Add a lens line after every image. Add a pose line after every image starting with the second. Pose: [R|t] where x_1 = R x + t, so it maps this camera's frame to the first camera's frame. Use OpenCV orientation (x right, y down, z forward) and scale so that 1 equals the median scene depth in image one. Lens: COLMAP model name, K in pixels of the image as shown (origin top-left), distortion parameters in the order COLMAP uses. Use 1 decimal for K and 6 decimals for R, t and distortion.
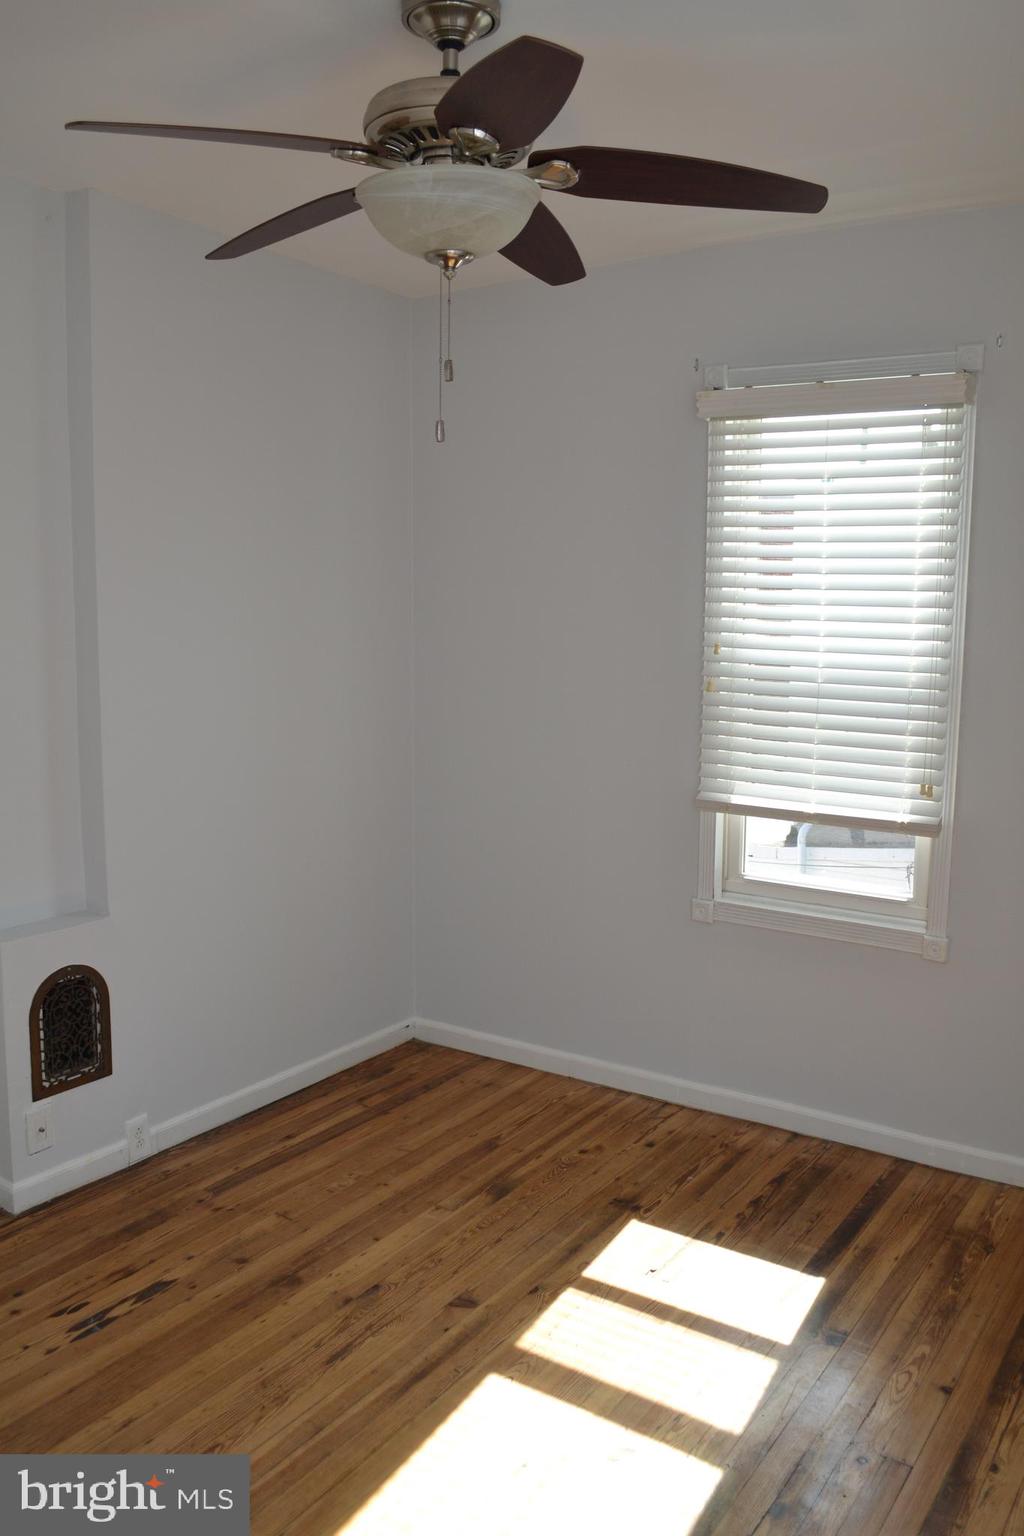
lens RADIAL K [[1236.8, 0, 516.1], [0, 1236.8, 762.4], [0, 0, 1]] dist [-0.076919, 0.004933]
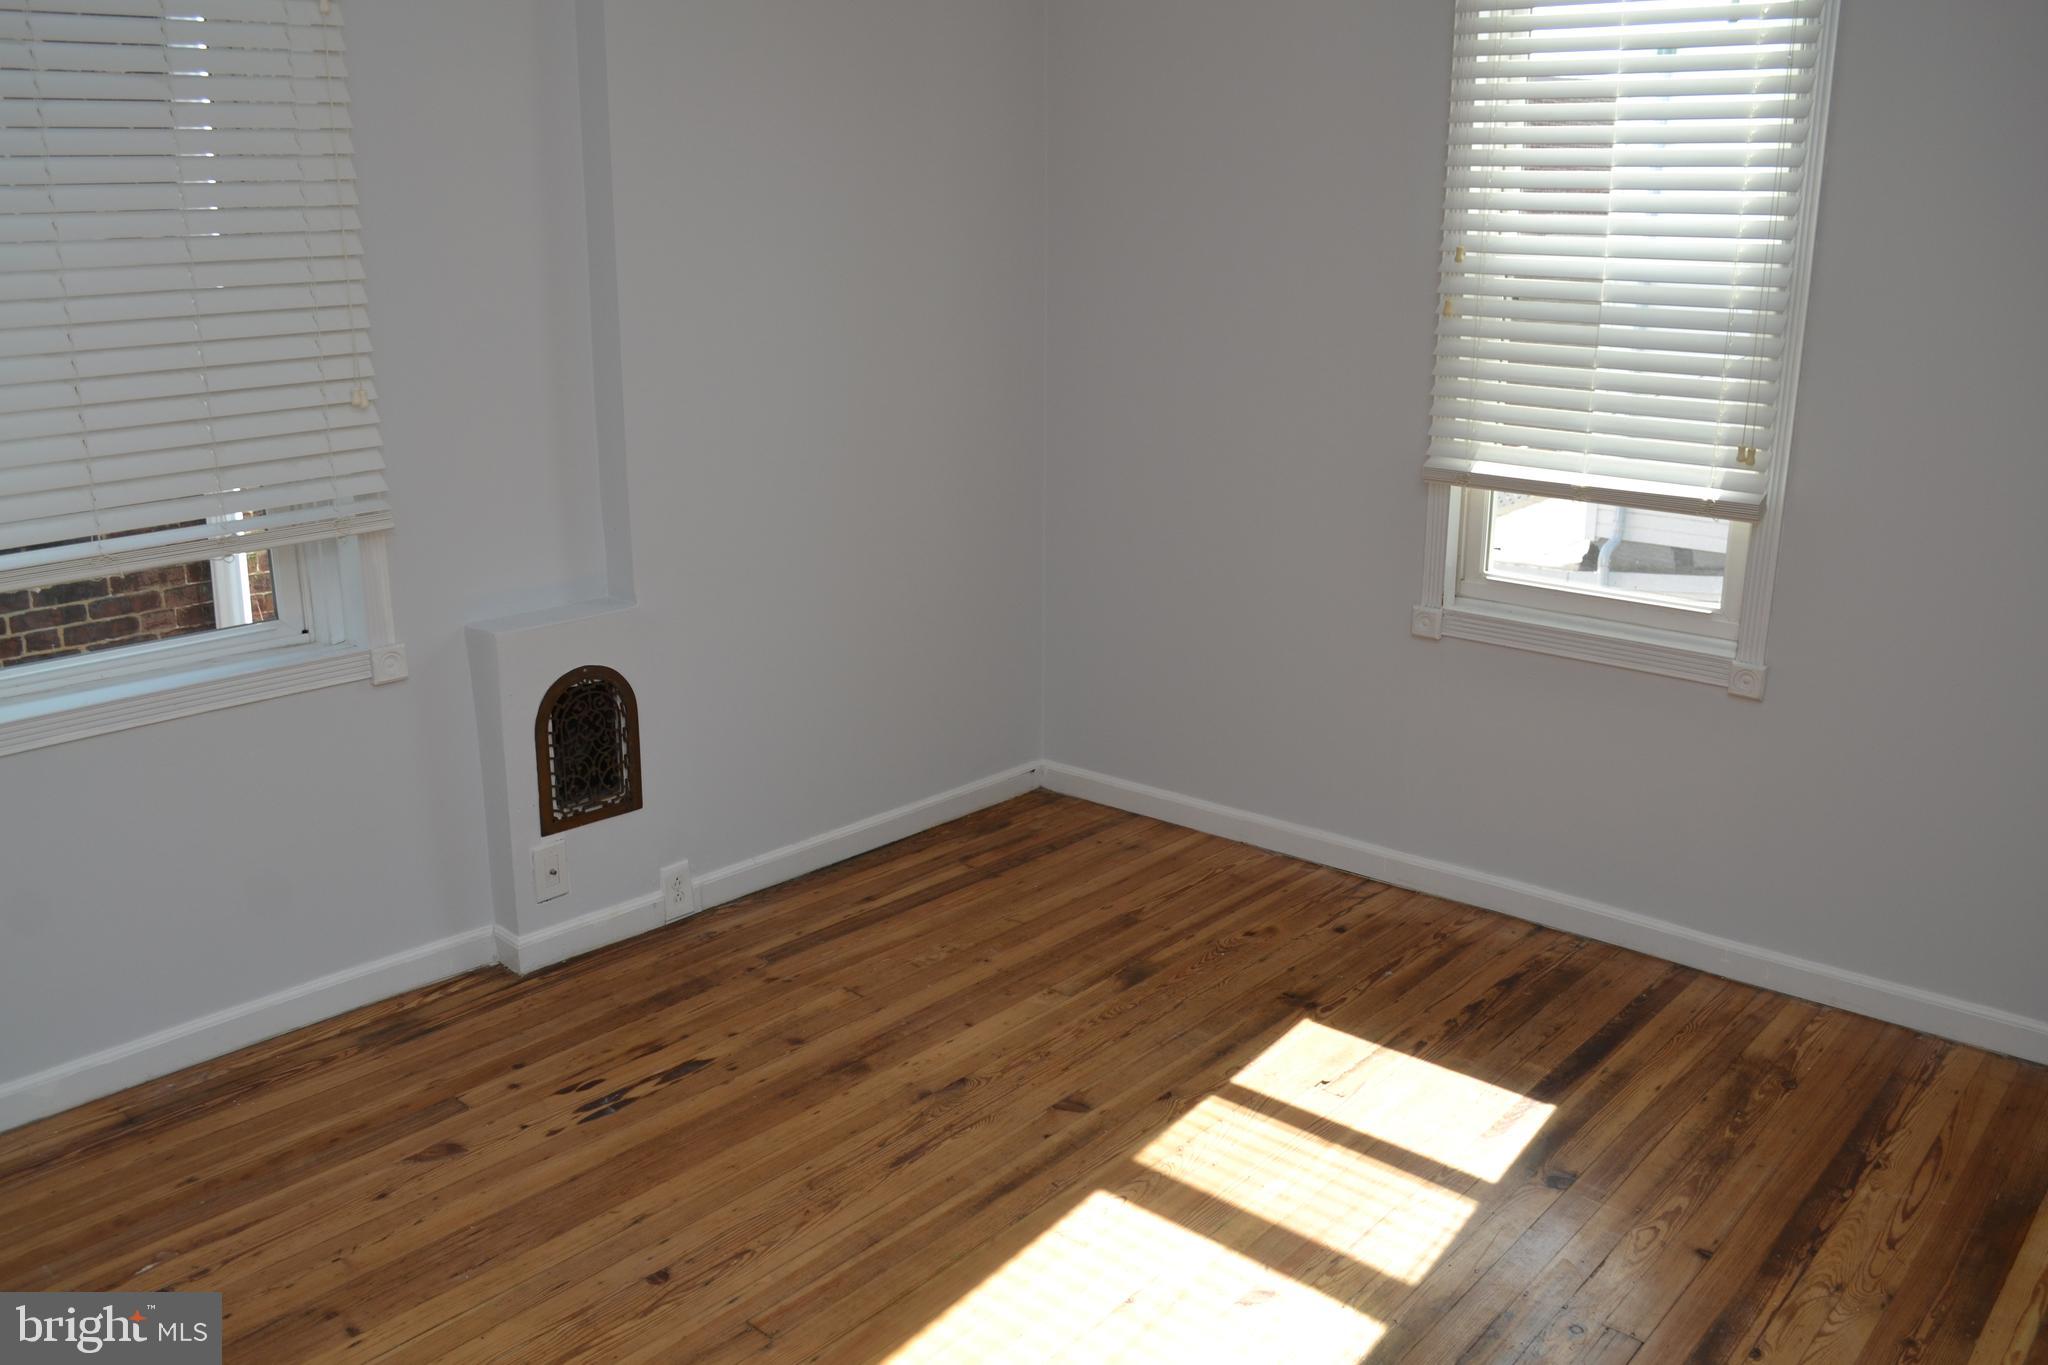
lens RADIAL K [[1649.1, 0, 1003.5], [0, 1649.1, 688.0], [0, 0, 1]] dist [-0.076919, 0.004933]
pose [[0.991370, 0.031207, -0.127326, 0.033771], [-0.013057, 0.989929, 0.140965, 0.030708], [0.130443, -0.138086, 0.981793, 0.006588]]
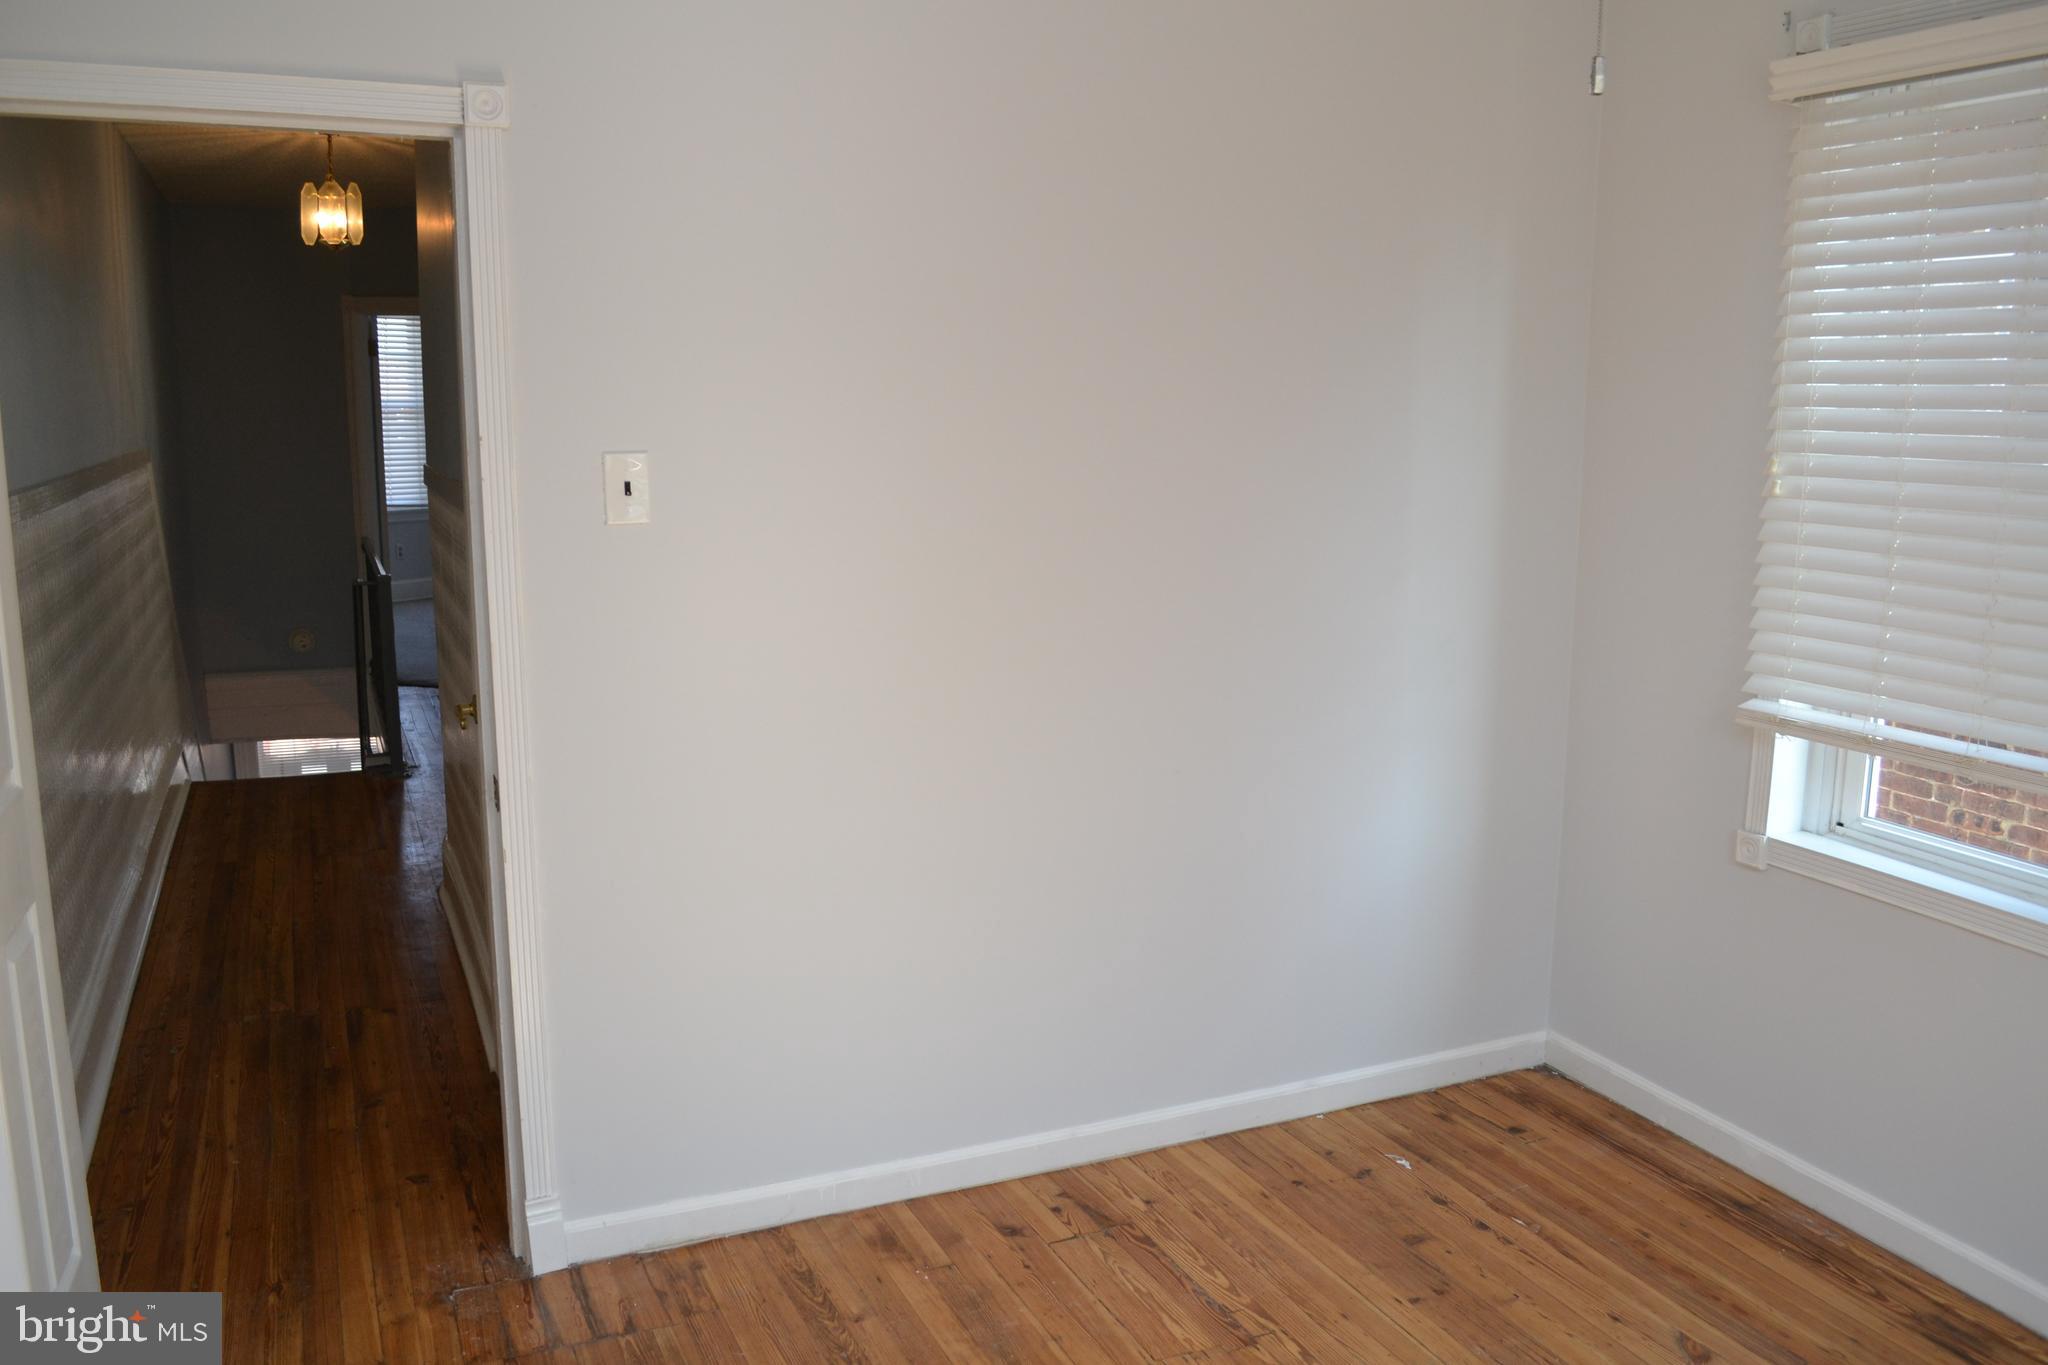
lens RADIAL K [[1649.1, 0, 1017.9], [0, 1649.1, 687.7], [0, 0, 1]] dist [-0.076919, 0.004933]
pose [[-0.526921, 0.138892, -0.838489, 0.585890], [-0.133147, 0.960886, 0.242839, -0.126439], [0.839420, 0.239599, -0.487817, 0.967240]]
